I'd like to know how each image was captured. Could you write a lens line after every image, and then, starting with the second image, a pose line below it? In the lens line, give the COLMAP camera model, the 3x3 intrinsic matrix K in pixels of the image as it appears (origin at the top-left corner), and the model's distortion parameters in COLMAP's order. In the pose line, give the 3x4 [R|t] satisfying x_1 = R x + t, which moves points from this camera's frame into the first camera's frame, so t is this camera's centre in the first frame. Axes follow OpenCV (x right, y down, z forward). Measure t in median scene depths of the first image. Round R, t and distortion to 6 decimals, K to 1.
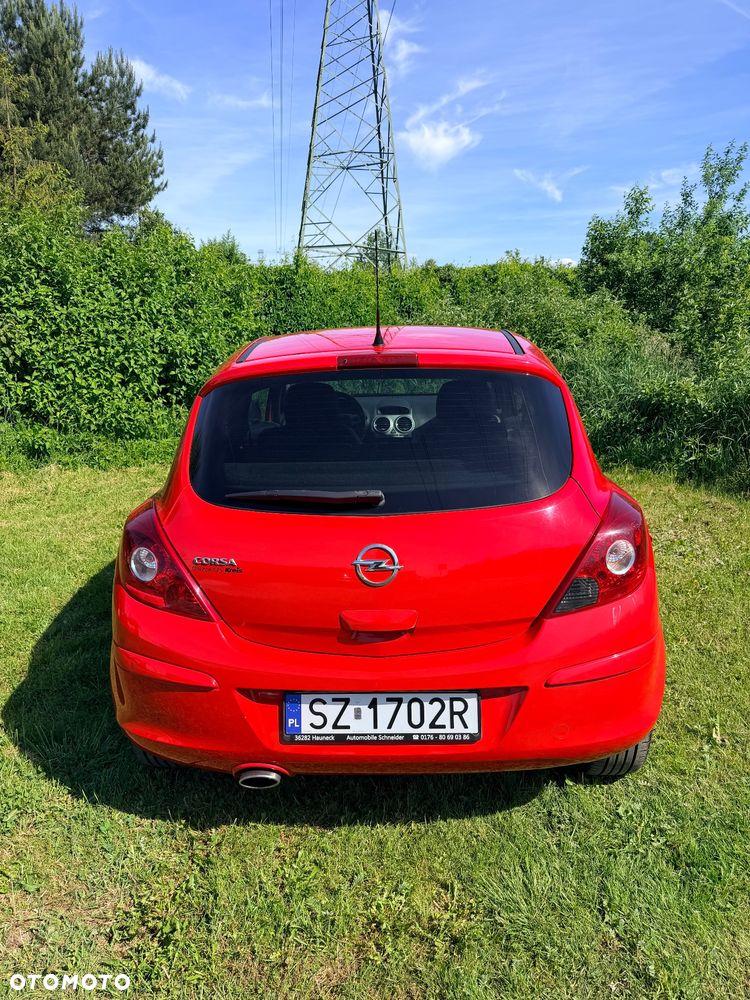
lens RADIAL K [[730.3, 0, 374.8], [0, 730.3, 494.2], [0, 0, 1]] dist [0.000319, -0.024044]
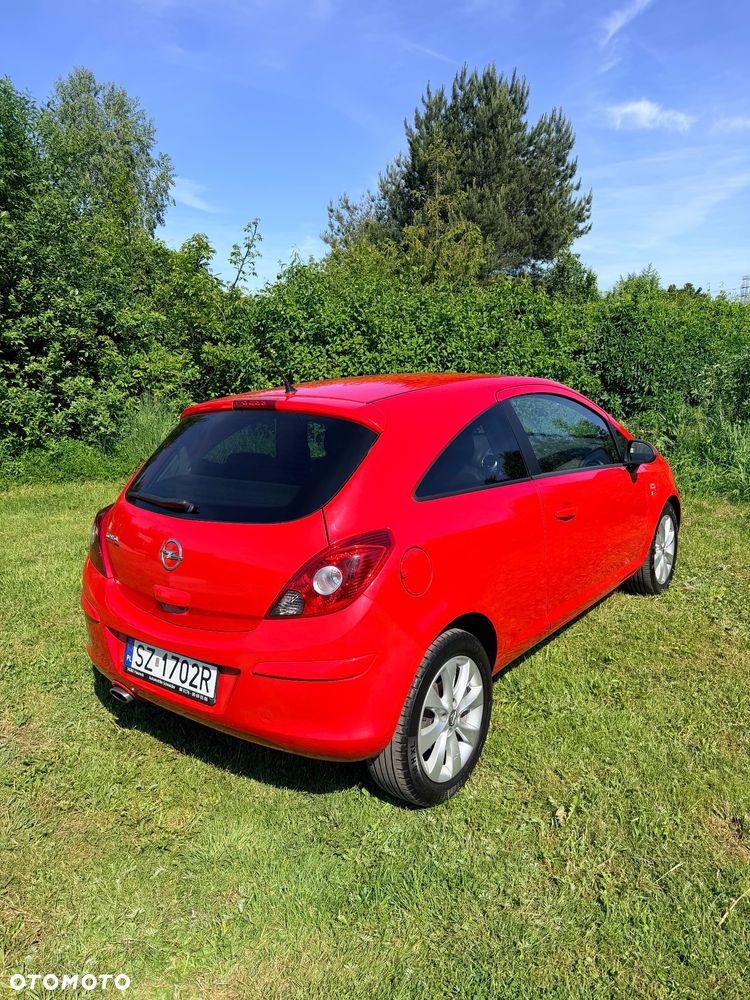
lens RADIAL K [[706.2, 0, 375.0], [0, 706.2, 500.0], [0, 0, 1]] dist [0.089407, -0.224253]
pose [[0.813856, 0.101191, -0.572187, 0.668828], [-0.119245, 0.992847, 0.005976, -0.037171], [0.568699, 0.063366, 0.820101, 0.076123]]
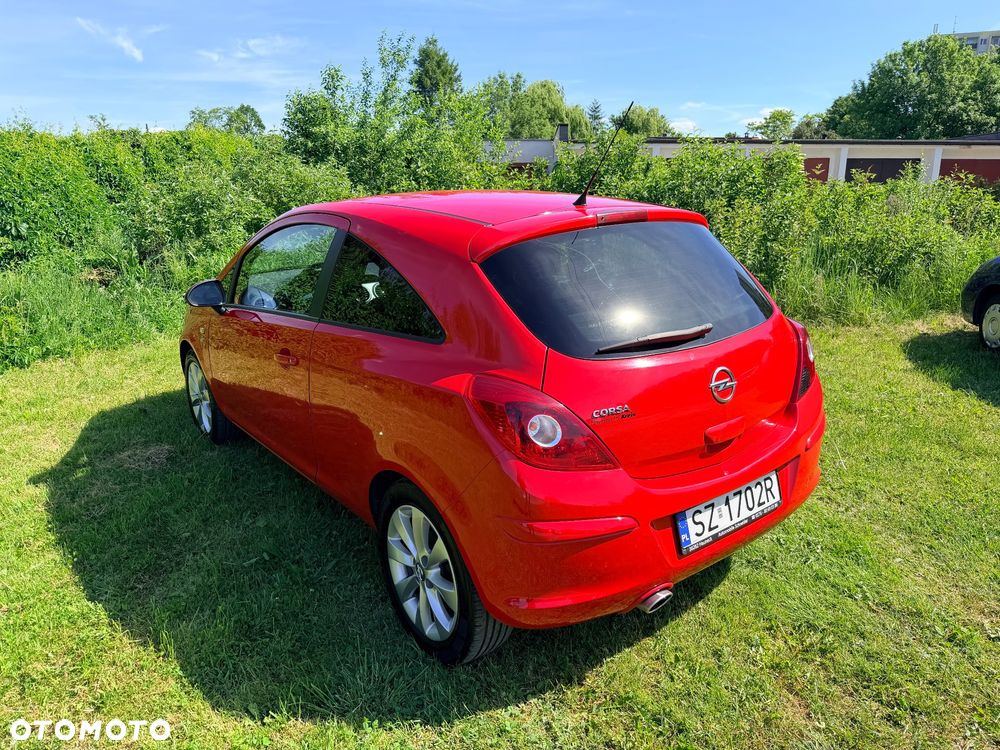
lens RADIAL K [[720.0, 0, 526.0], [0, 720.0, 377.0], [0, 0, 1]] dist [-0.004353, -0.003739]
pose [[0.759552, -0.166757, 0.628708, -0.614710], [0.156835, 0.985012, 0.071787, -0.031290], [-0.631256, 0.044077, 0.774321, 0.184684]]
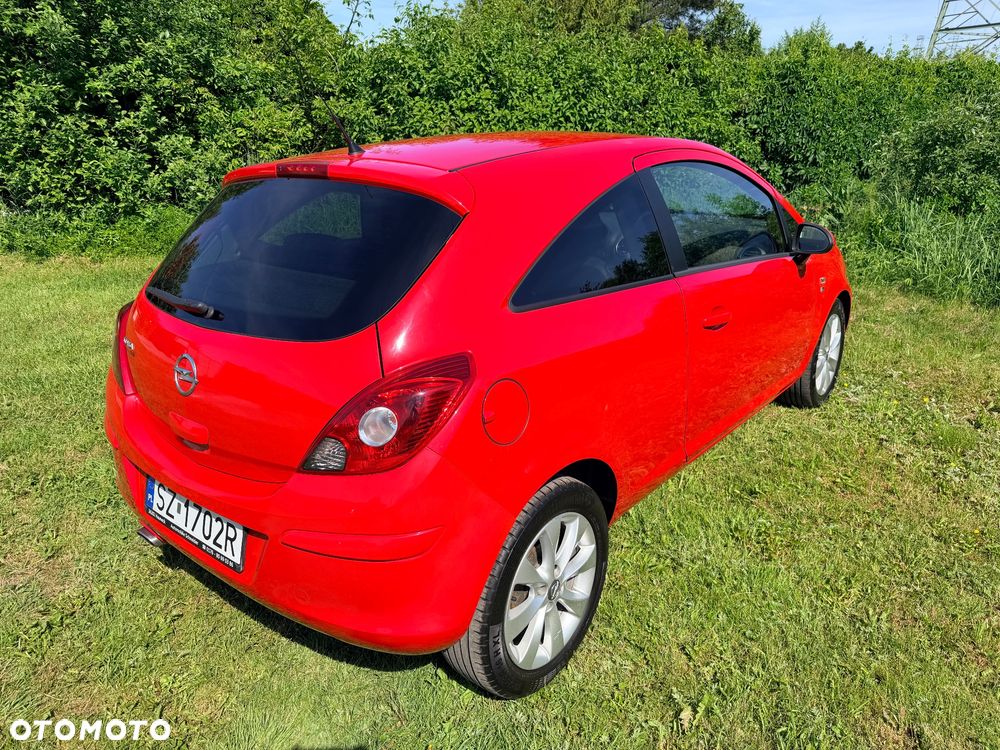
lens RADIAL K [[715.9, 0, 492.8], [0, 715.9, 374.8], [0, 0, 1]] dist [0.000581, -0.029002]
pose [[0.793148, 0.202039, -0.574540, 0.581645], [-0.138631, 0.978499, 0.152715, -0.074129], [0.593041, -0.041477, 0.804104, 0.280967]]
